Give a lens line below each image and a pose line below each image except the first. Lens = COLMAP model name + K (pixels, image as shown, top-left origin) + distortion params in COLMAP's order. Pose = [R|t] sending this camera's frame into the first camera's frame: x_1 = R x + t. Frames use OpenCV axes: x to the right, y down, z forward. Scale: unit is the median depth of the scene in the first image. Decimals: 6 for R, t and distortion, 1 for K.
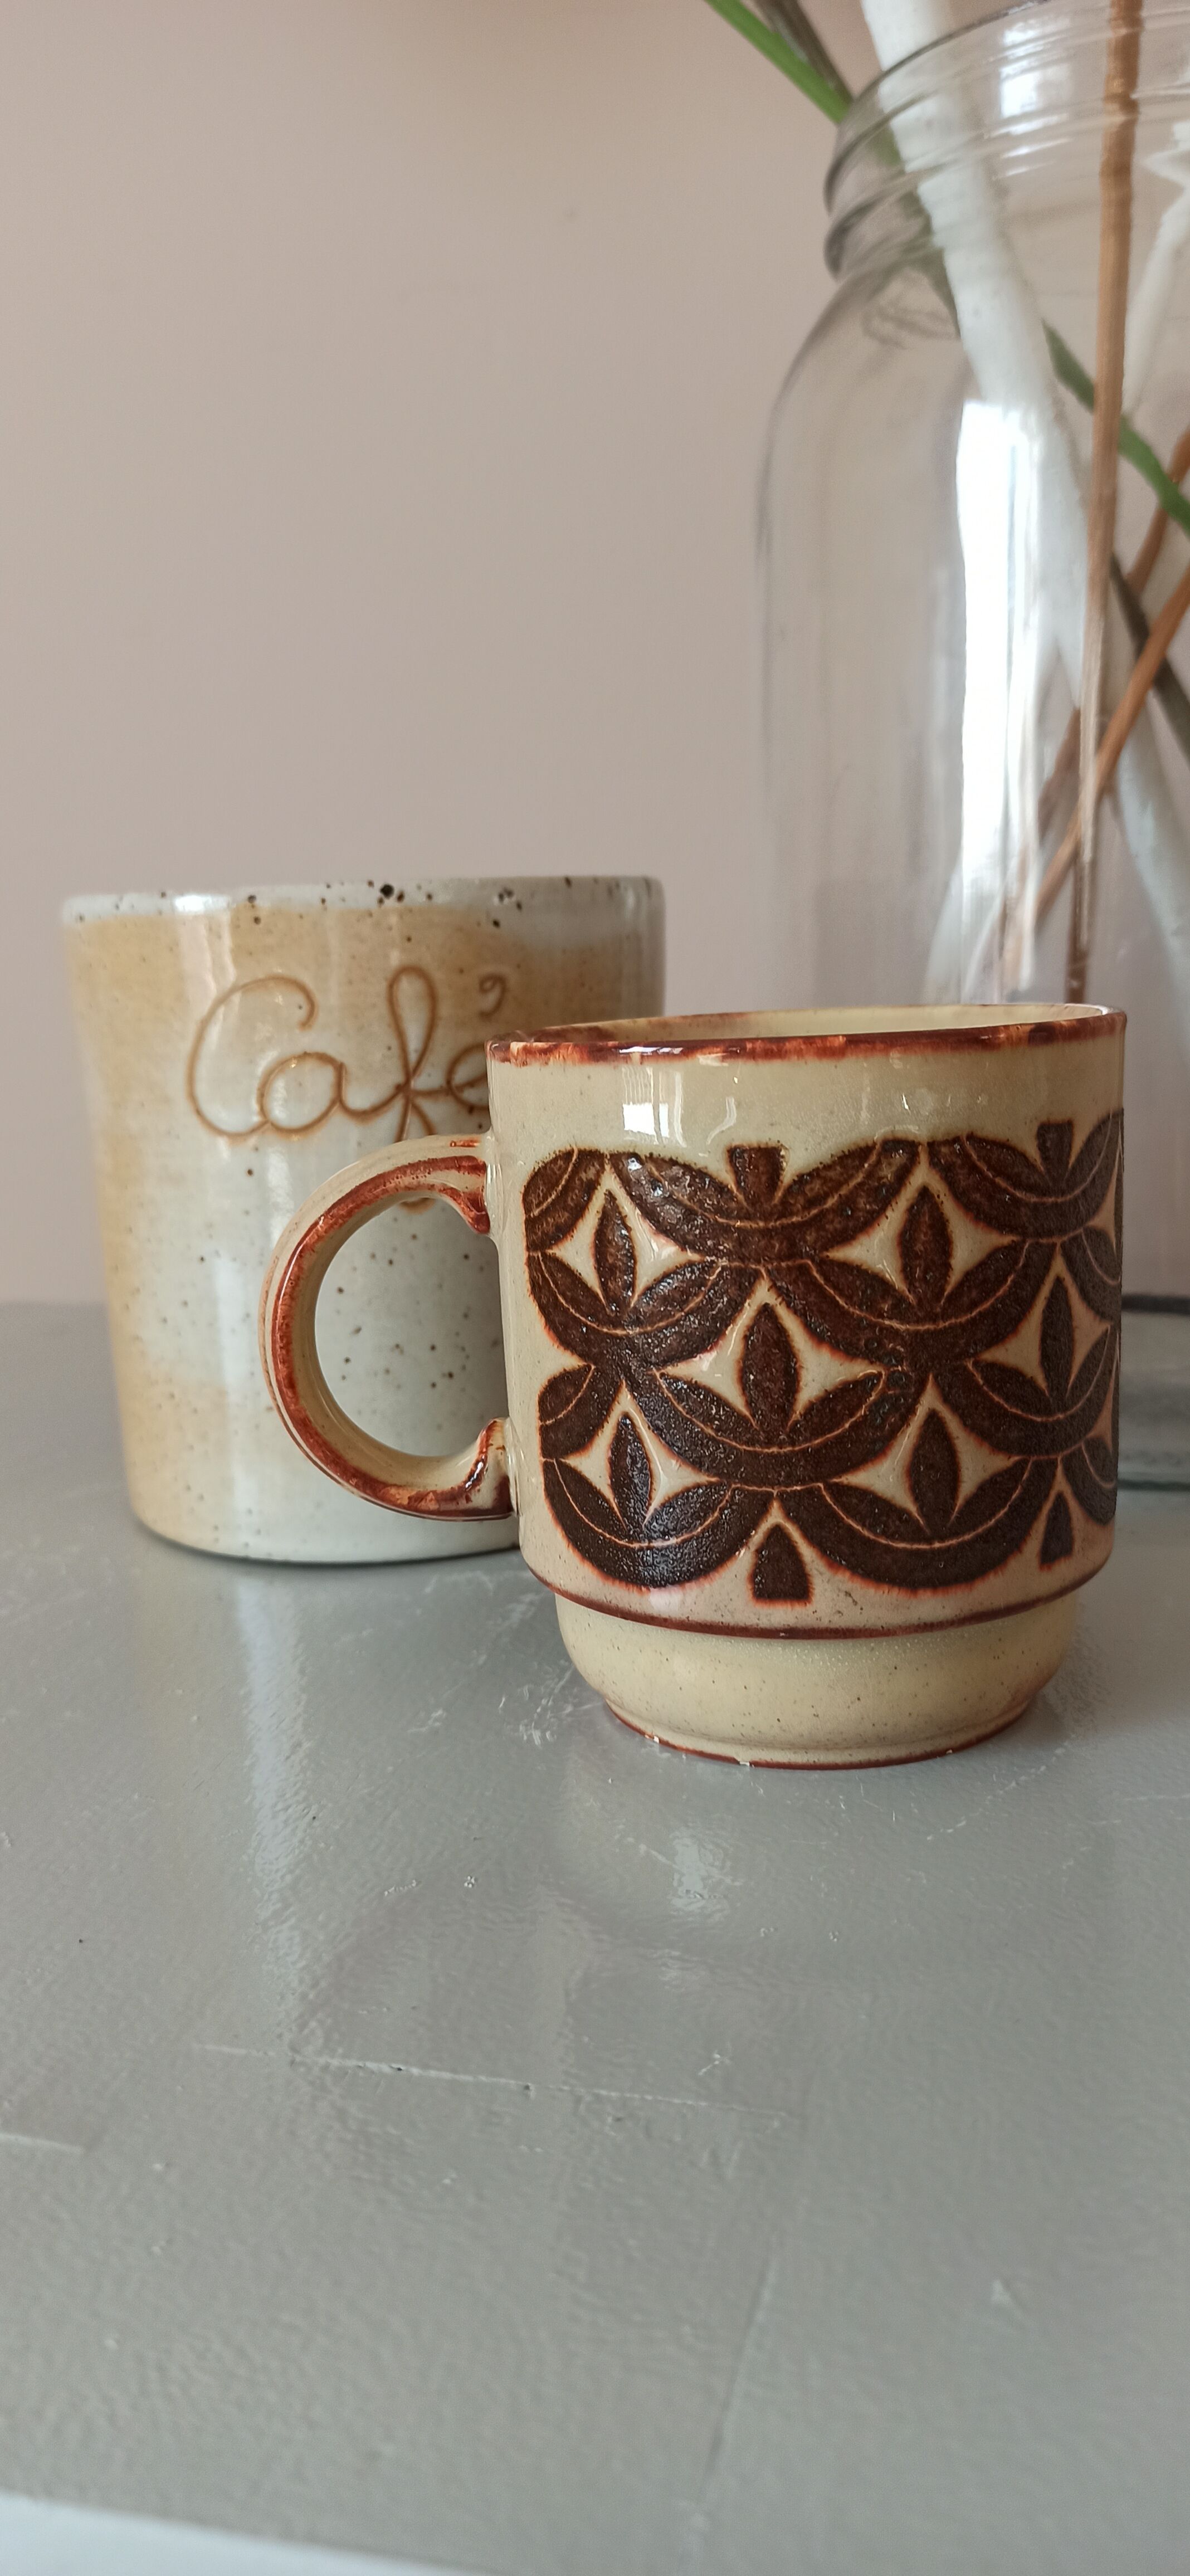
lens RADIAL K [[1985.3, 0, 590.1], [0, 1985.3, 1296.4], [0, 0, 1]] dist [0.033606, -0.084994]
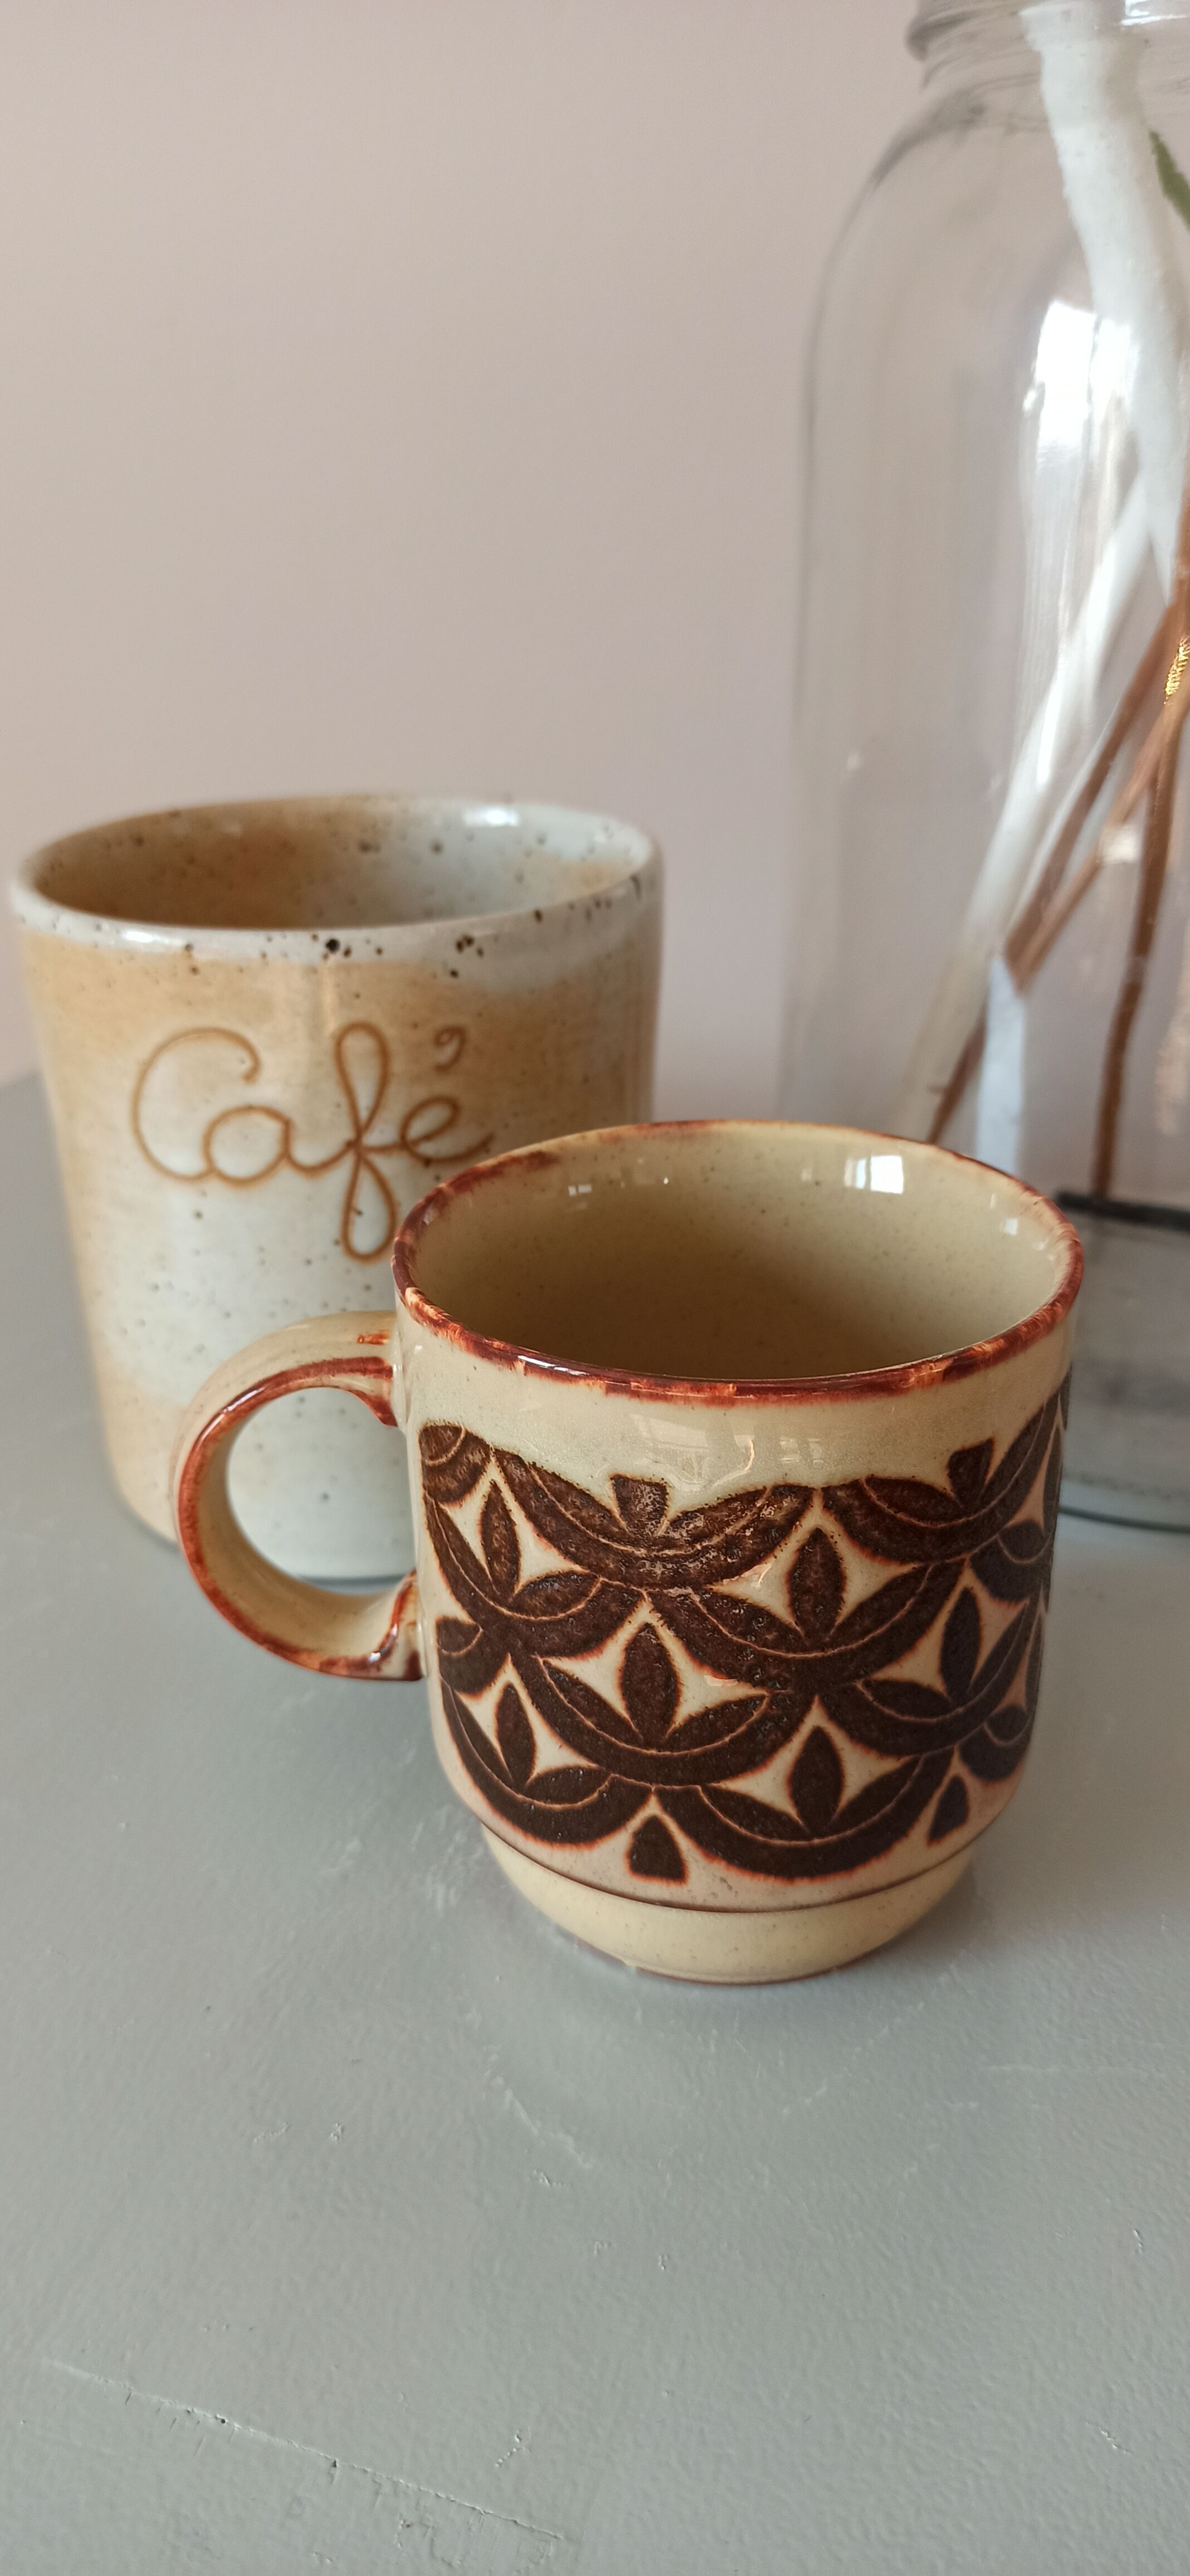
lens RADIAL K [[1985.3, 0, 590.1], [0, 1985.3, 1296.4], [0, 0, 1]] dist [0.033606, -0.084994]
pose [[0.996714, 0.051690, -0.062362, 0.110449], [-0.033947, 0.965605, 0.257787, -0.387455], [0.073542, -0.254823, 0.964187, 0.109777]]
